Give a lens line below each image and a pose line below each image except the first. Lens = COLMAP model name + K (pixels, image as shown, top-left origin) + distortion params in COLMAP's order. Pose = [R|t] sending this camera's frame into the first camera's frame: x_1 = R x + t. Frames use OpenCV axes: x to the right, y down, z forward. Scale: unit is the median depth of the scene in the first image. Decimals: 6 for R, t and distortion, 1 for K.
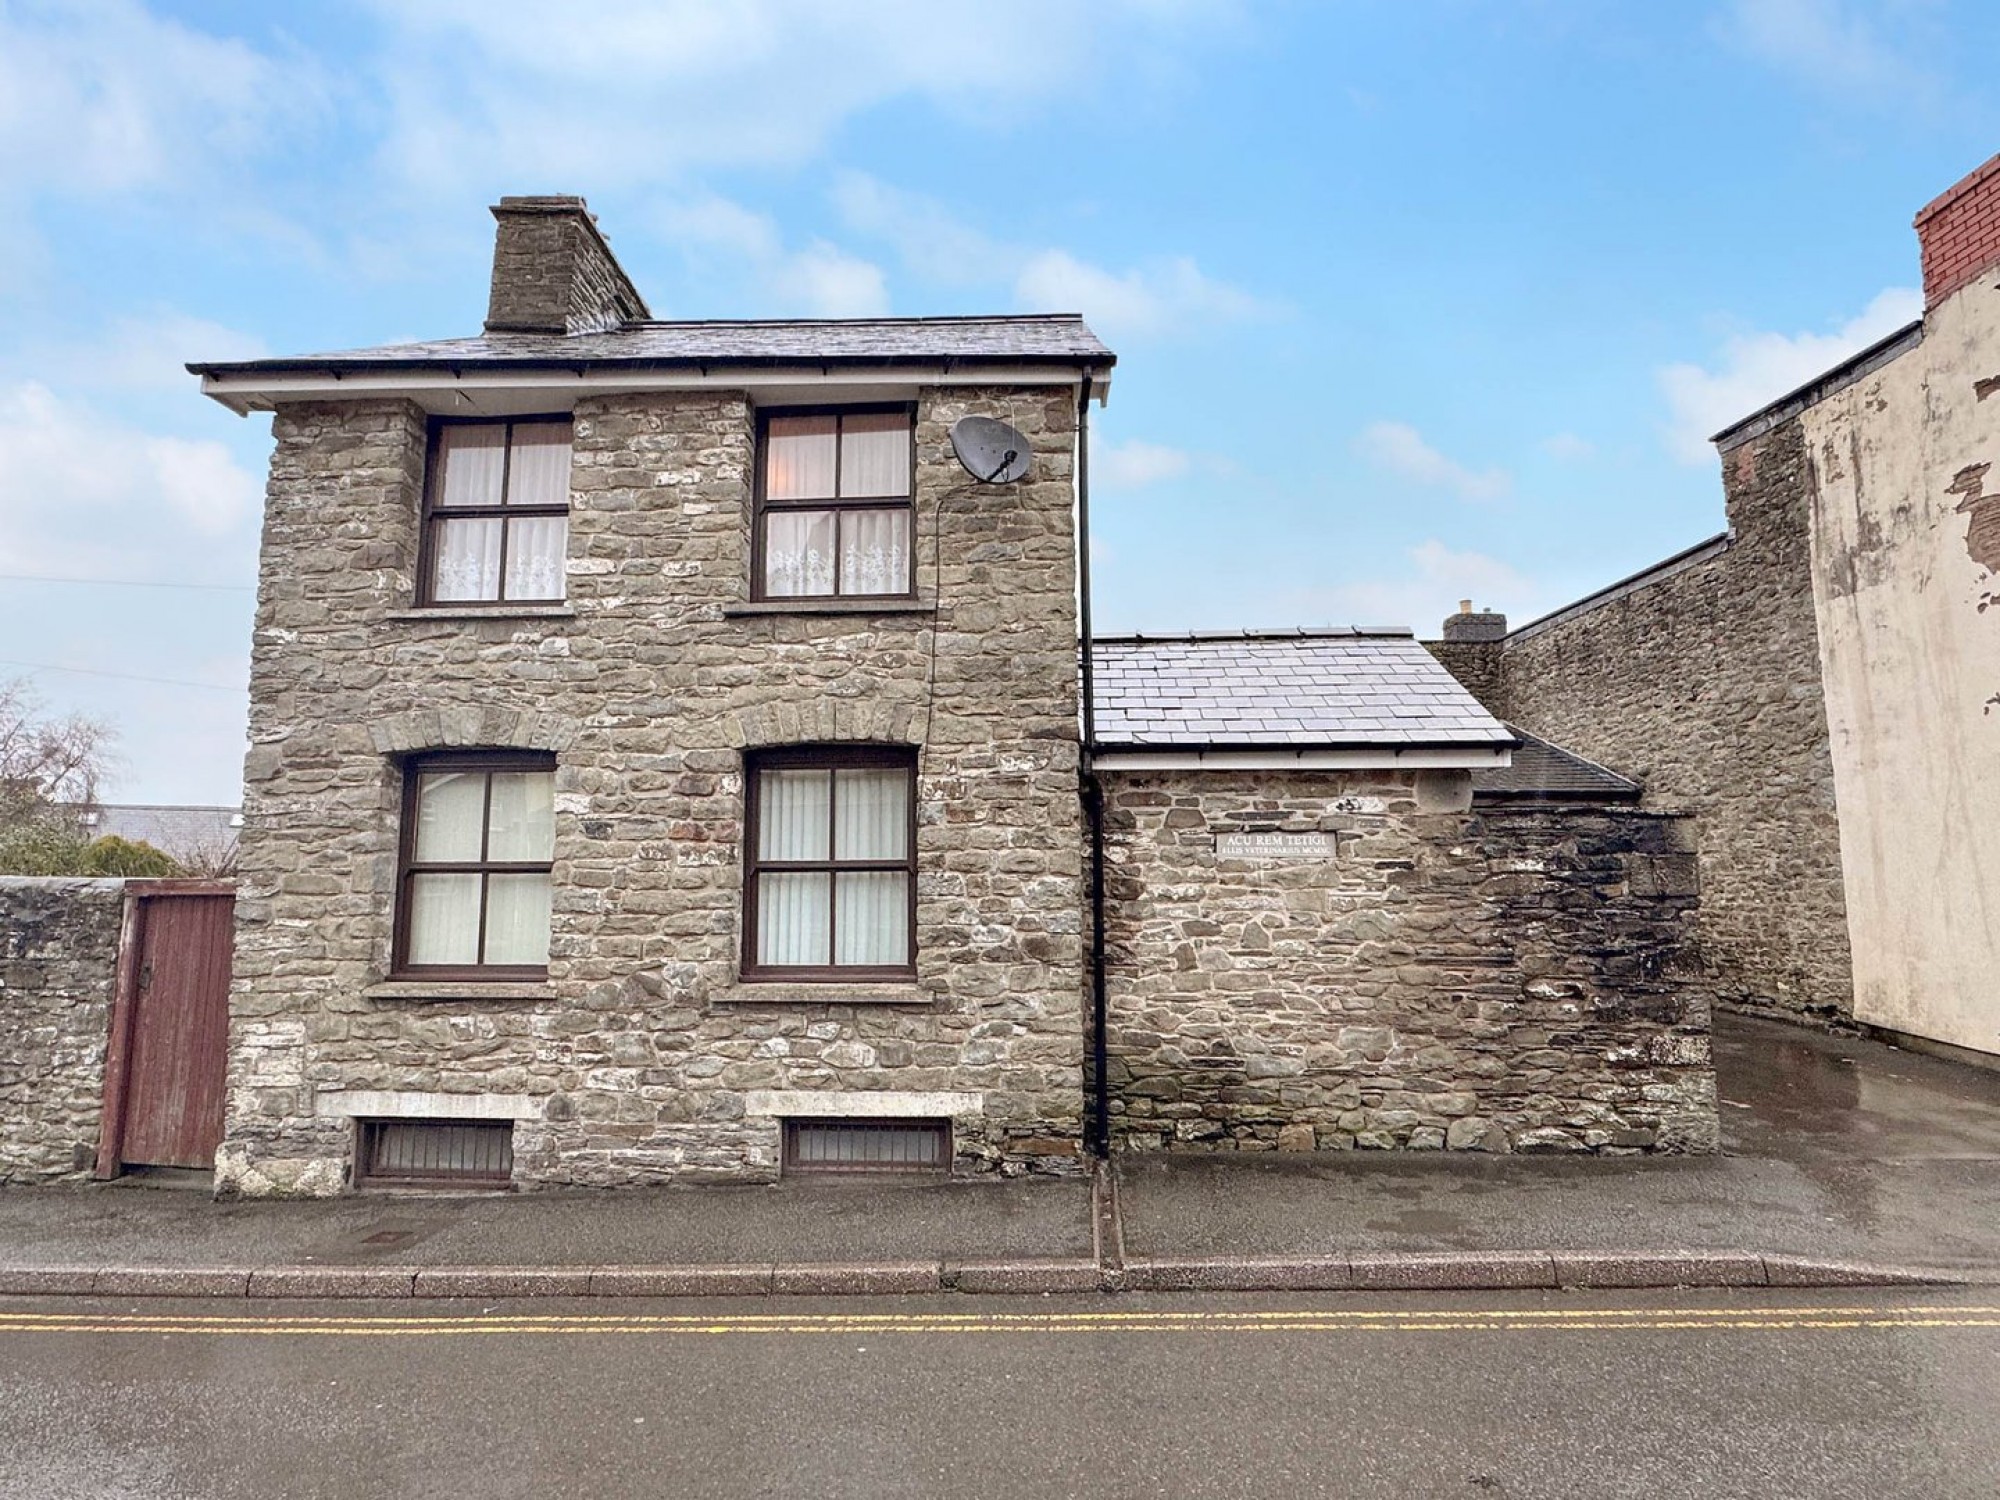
lens RADIAL K [[1058.4, 0, 991.6], [0, 1058.4, 747.8], [0, 0, 1]] dist [0.000475, 0.000550]
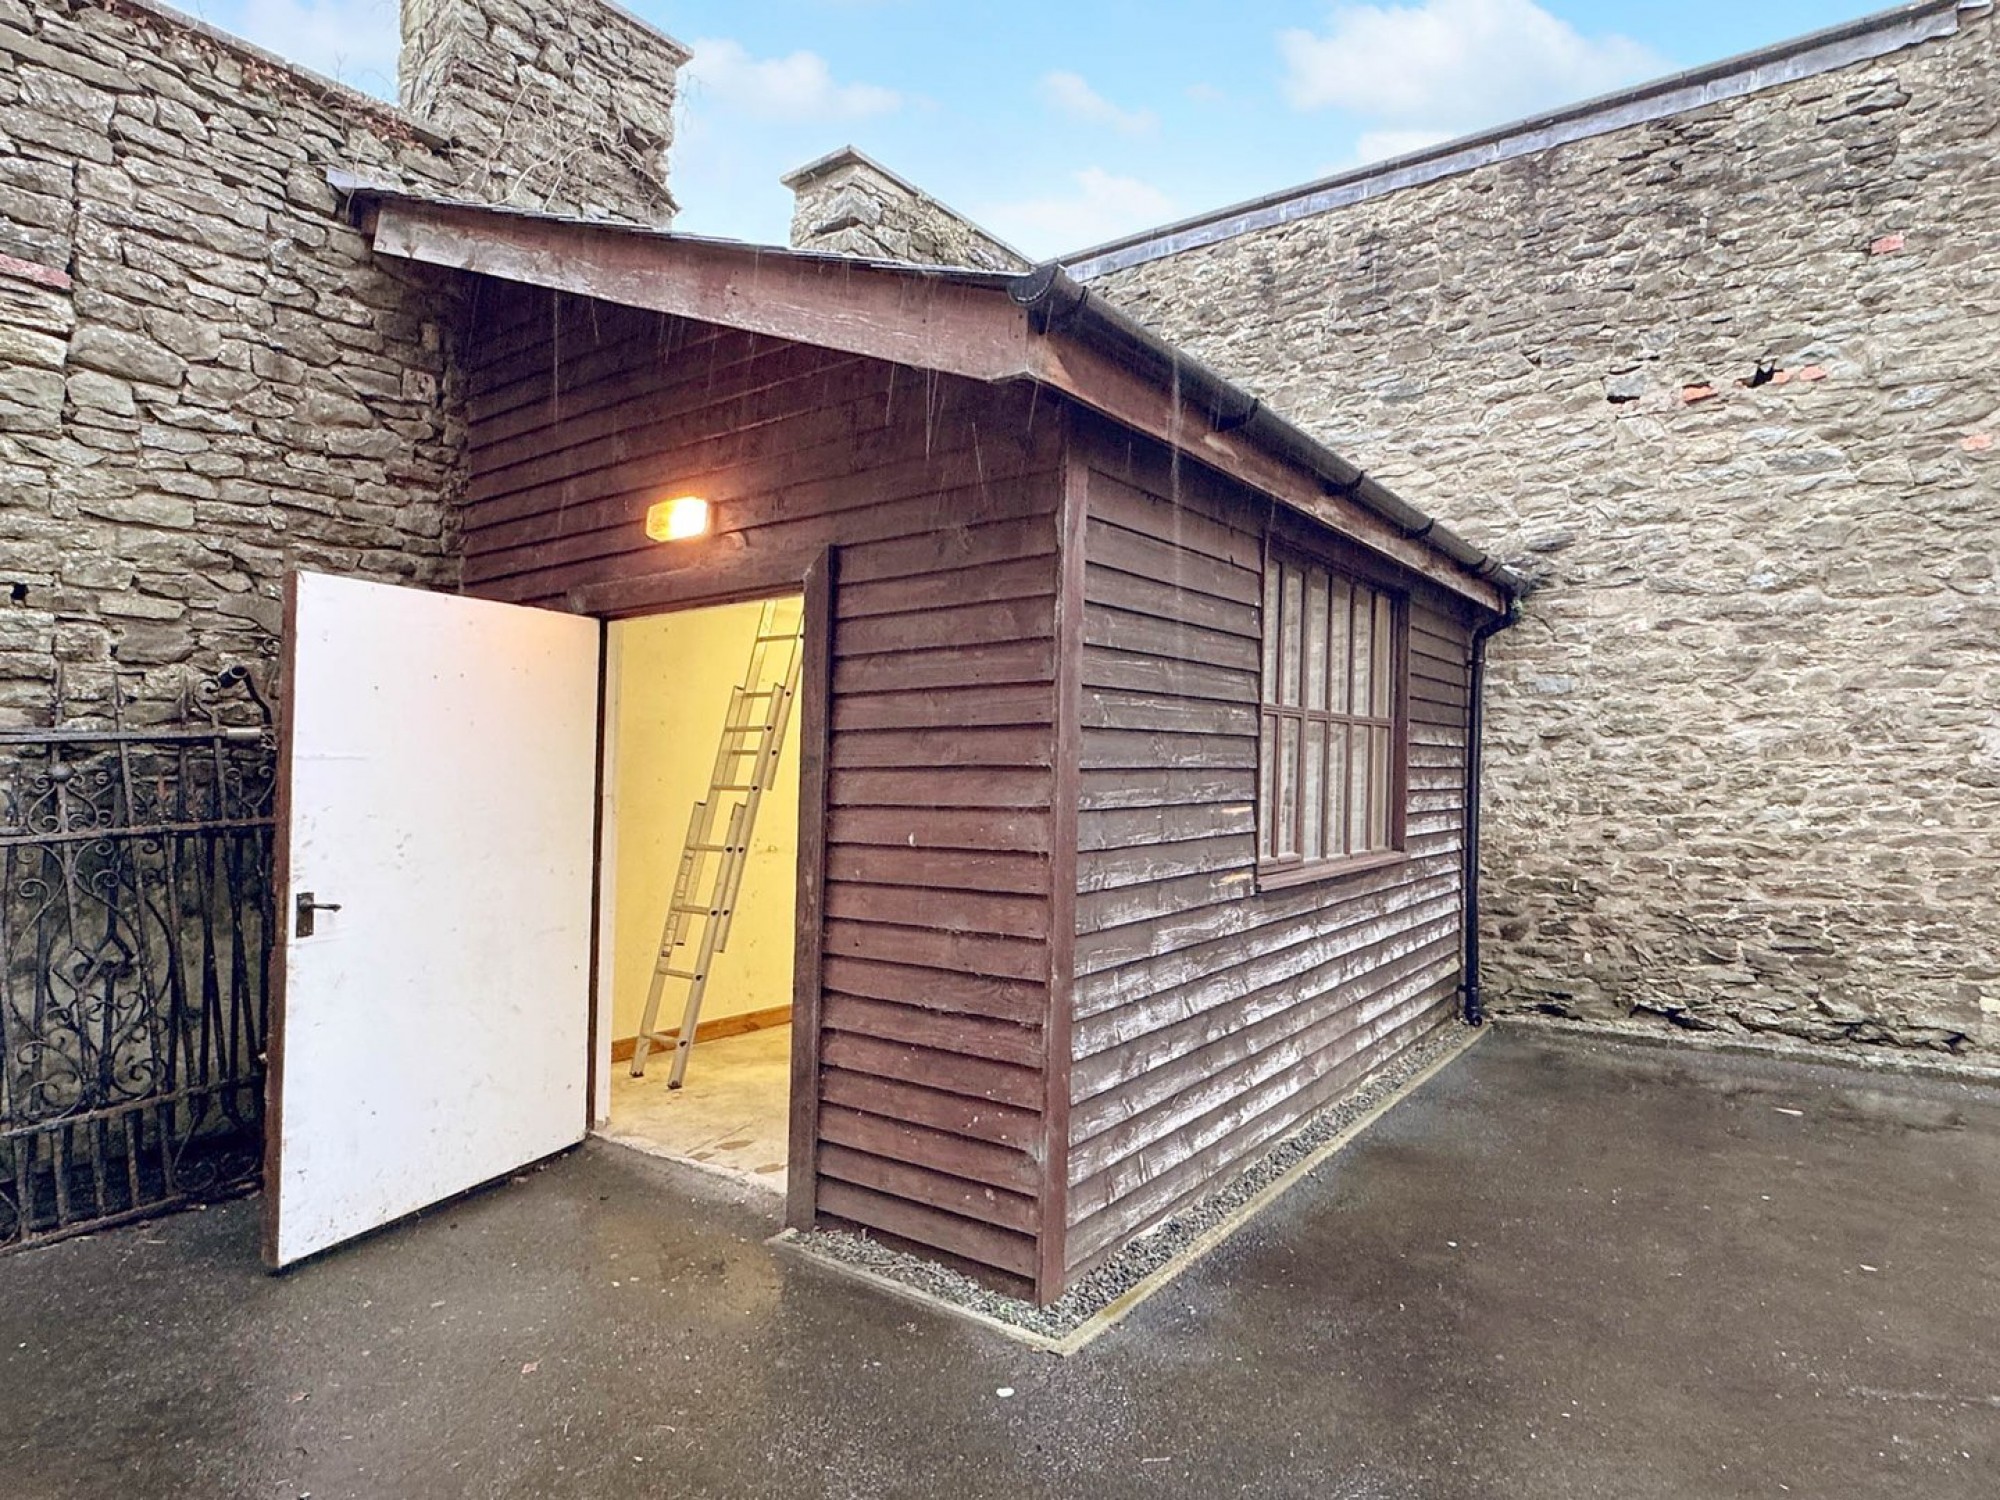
lens RADIAL K [[1120.7, 0, 1048.7], [0, 1120.7, 738.6], [0, 0, 1]] dist [-0.001759, -0.000439]
pose [[0.558348, 0.020885, 0.829344, 0.173257], [-0.100986, 0.993960, 0.042958, 0.202829], [-0.823438, -0.107737, 0.557085, 1.682261]]
